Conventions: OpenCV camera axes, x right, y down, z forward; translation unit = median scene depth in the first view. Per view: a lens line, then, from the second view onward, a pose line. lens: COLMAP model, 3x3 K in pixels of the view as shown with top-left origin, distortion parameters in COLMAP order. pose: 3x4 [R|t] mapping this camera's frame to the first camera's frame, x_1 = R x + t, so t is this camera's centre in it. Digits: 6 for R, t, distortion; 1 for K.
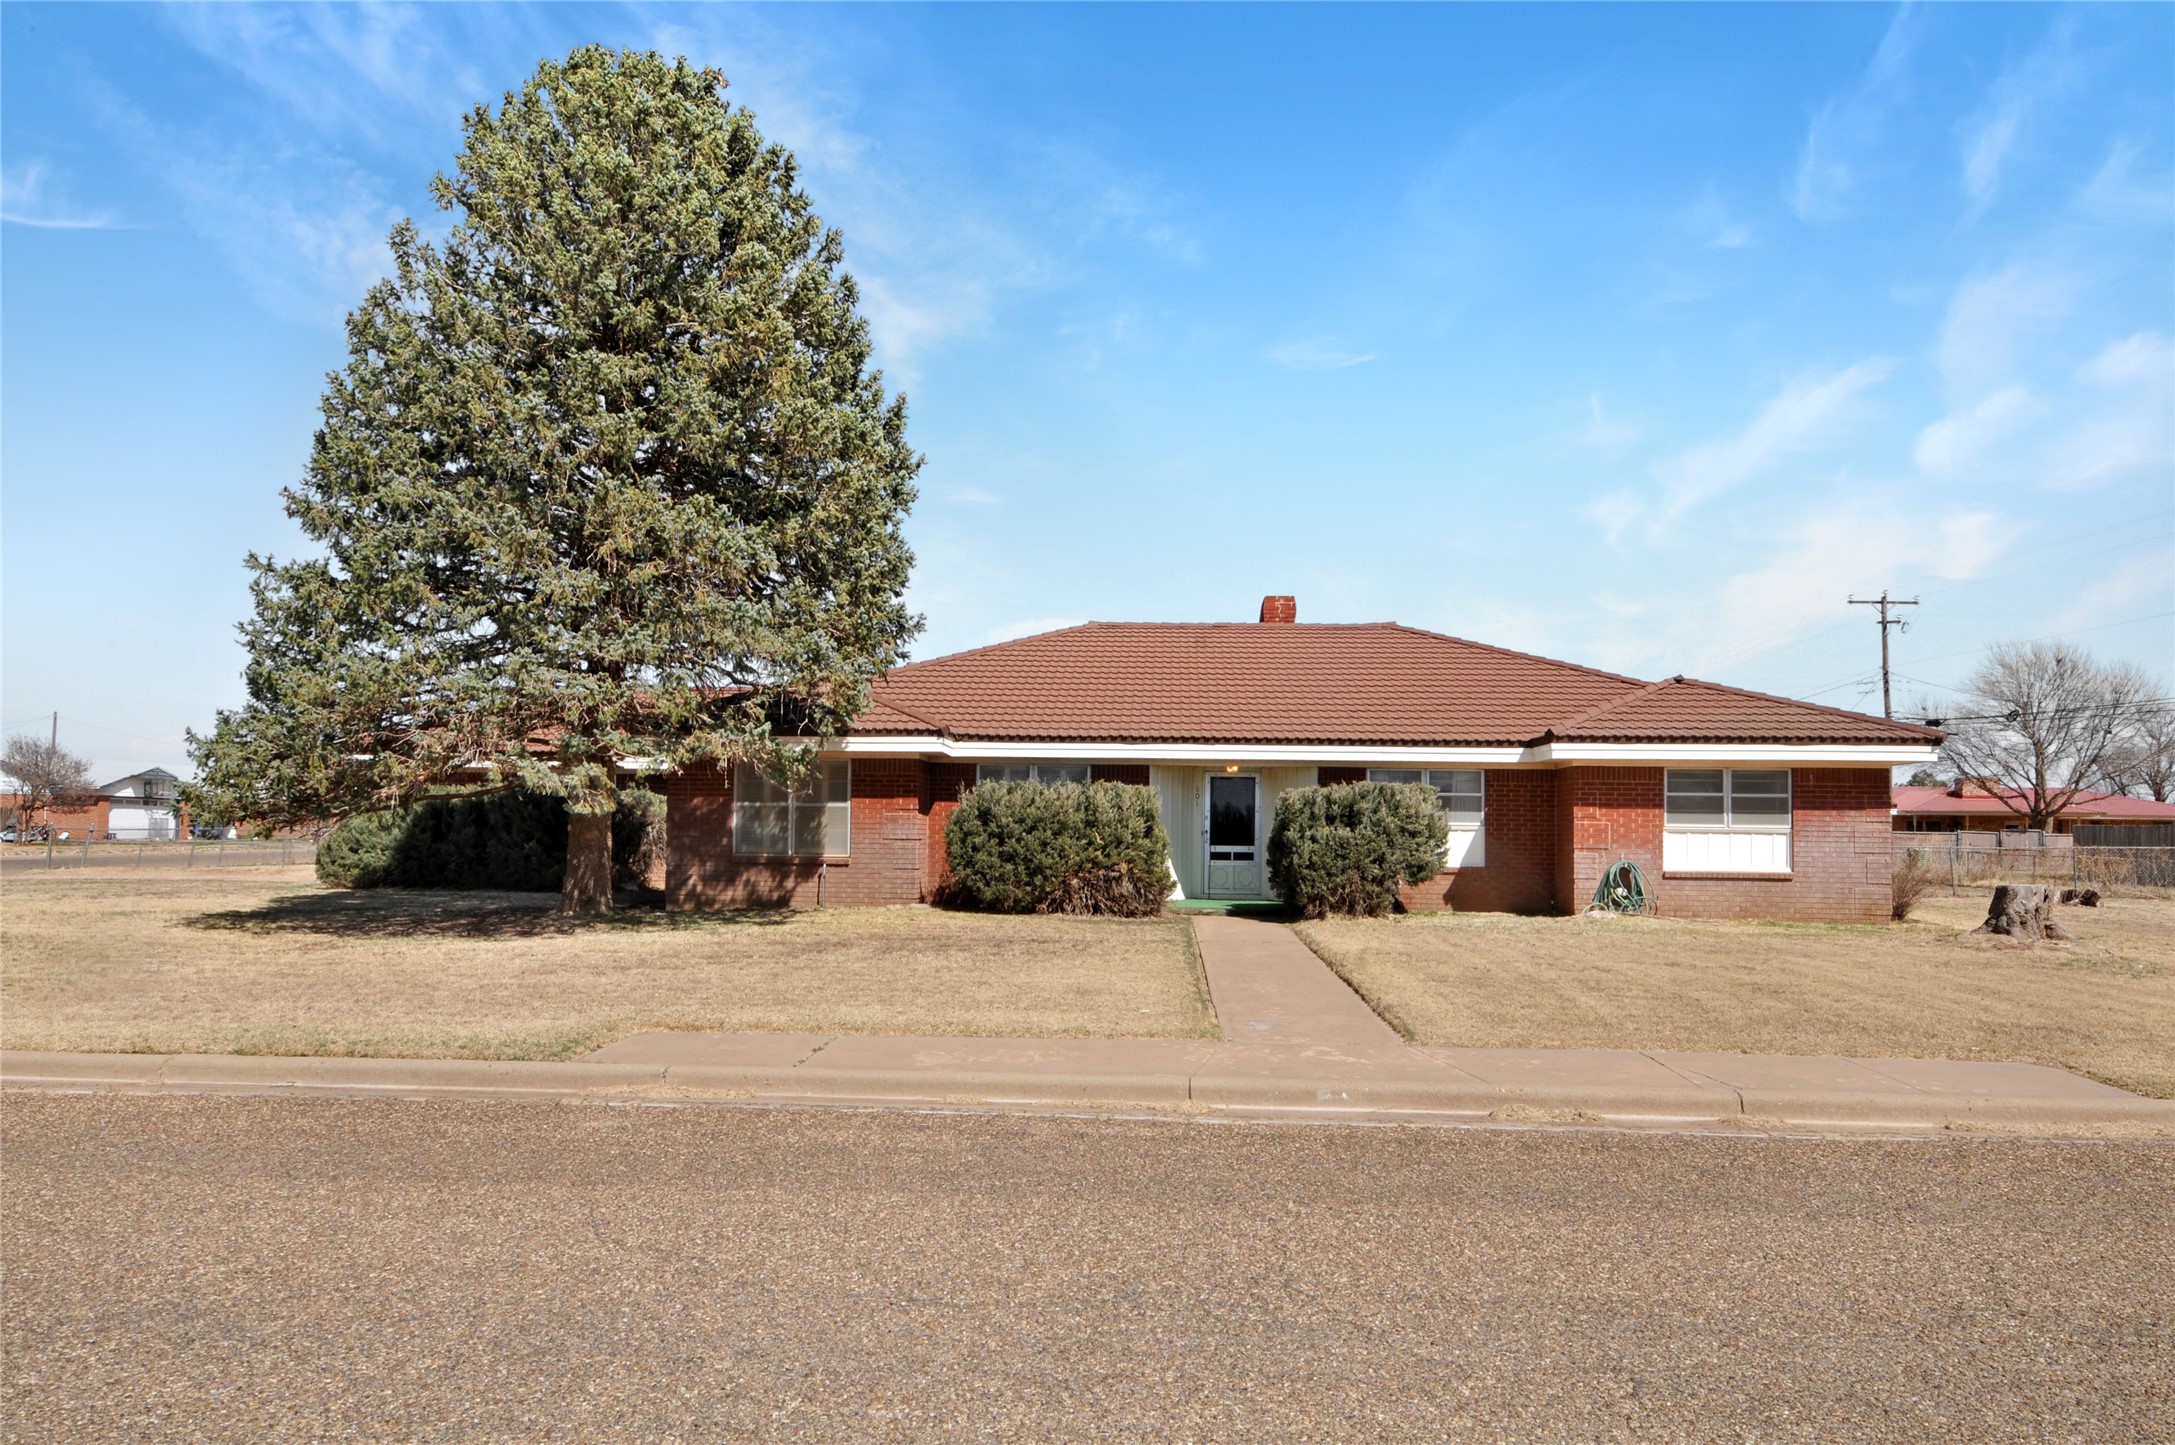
lens RADIAL K [[1342.4, 0, 1081.4], [0, 1342.4, 715.6], [0, 0, 1]] dist [0.010108, 0.000320]
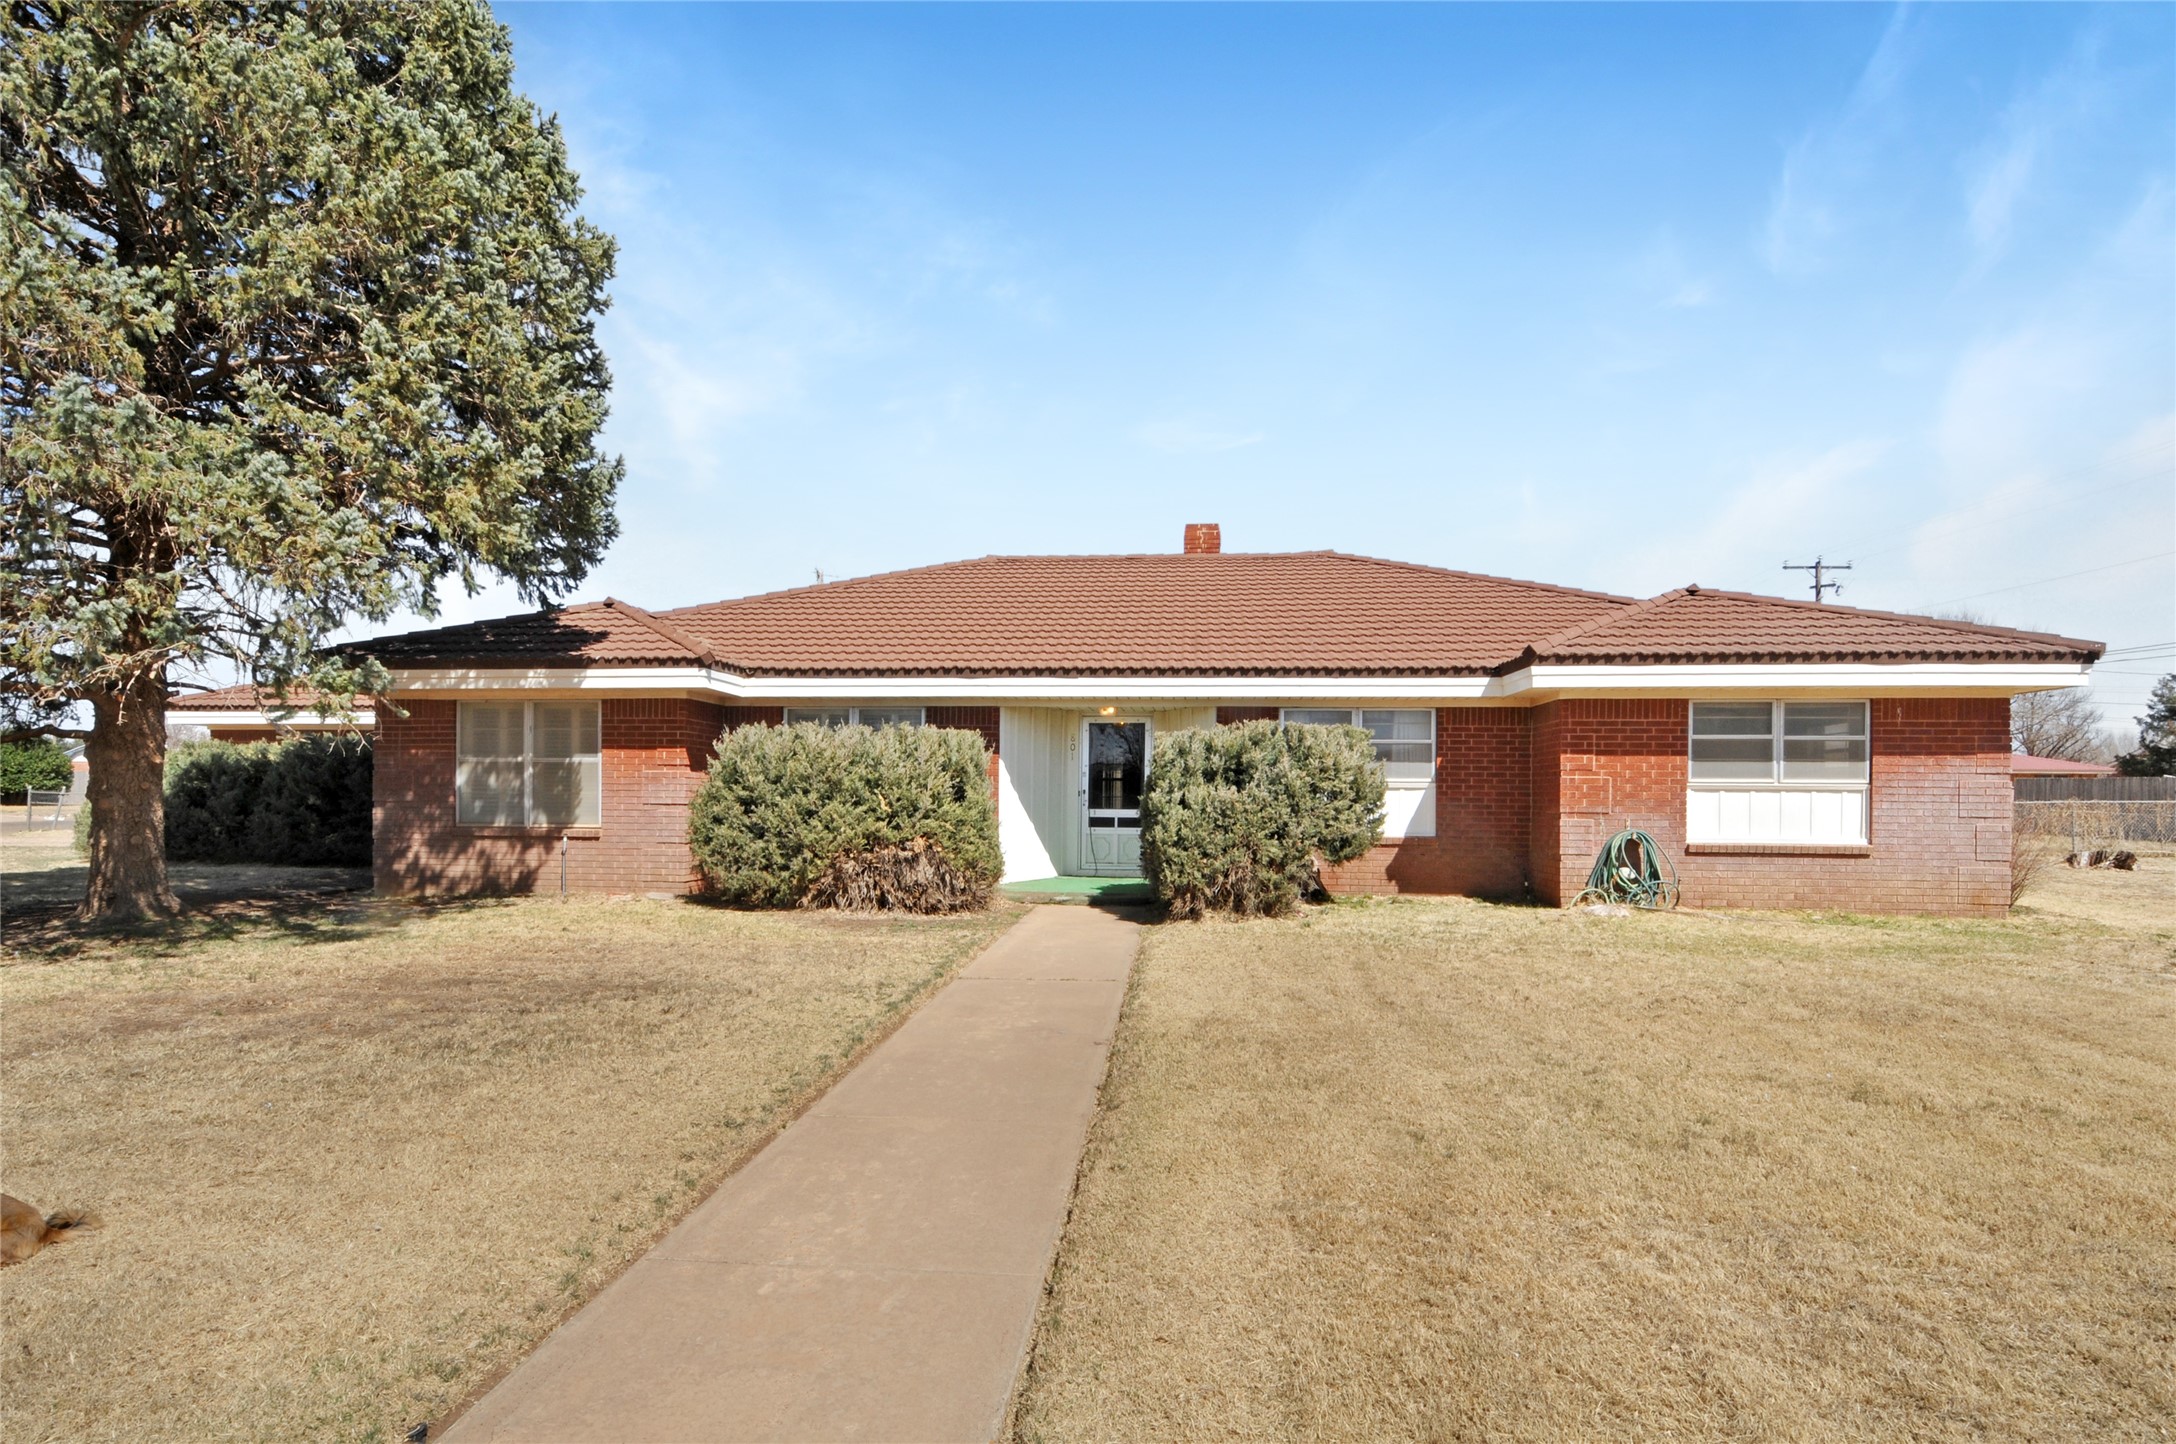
lens RADIAL K [[1029.2, 0, 1093.9], [0, 1029.2, 737.8], [0, 0, 1]] dist [-0.002633, -0.000372]
pose [[0.999555, -0.006577, -0.029080, 0.132606], [0.007669, 0.999263, 0.037613, 0.035846], [0.028811, -0.037819, 0.998869, 0.443464]]
